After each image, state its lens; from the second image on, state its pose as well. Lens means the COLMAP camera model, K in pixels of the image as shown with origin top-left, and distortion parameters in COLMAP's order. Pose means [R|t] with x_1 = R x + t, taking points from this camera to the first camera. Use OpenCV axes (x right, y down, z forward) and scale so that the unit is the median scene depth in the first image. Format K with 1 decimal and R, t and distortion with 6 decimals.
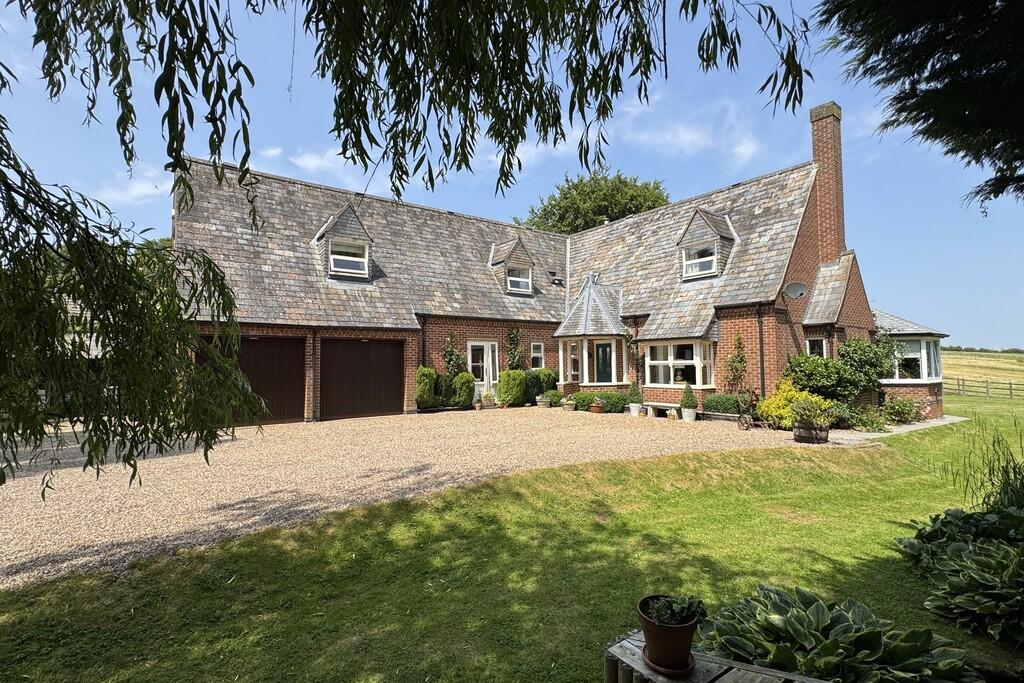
lens RADIAL K [[508.7, 0, 512.0], [0, 508.7, 341.5], [0, 0, 1]] dist [0.000003, -0.000282]
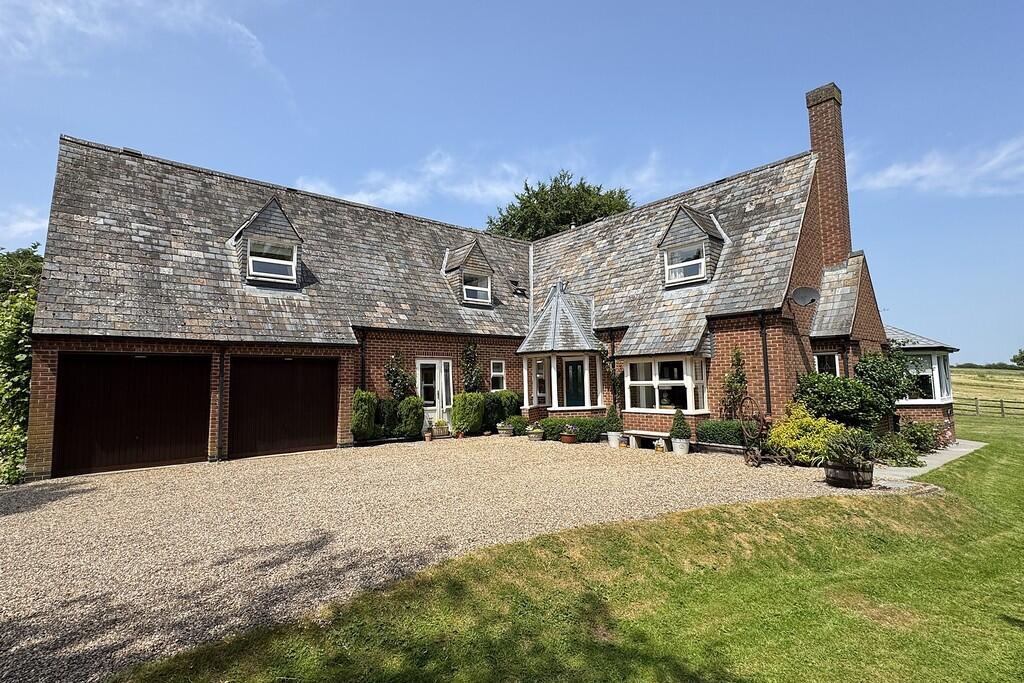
lens RADIAL K [[508.7, 0, 512.0], [0, 508.7, 341.5], [0, 0, 1]] dist [0.000003, -0.000282]
pose [[0.996831, -0.002965, 0.079488, 0.006089], [0.005685, 0.999405, -0.034023, -0.000015], [-0.079340, 0.034367, 0.996255, 0.156647]]
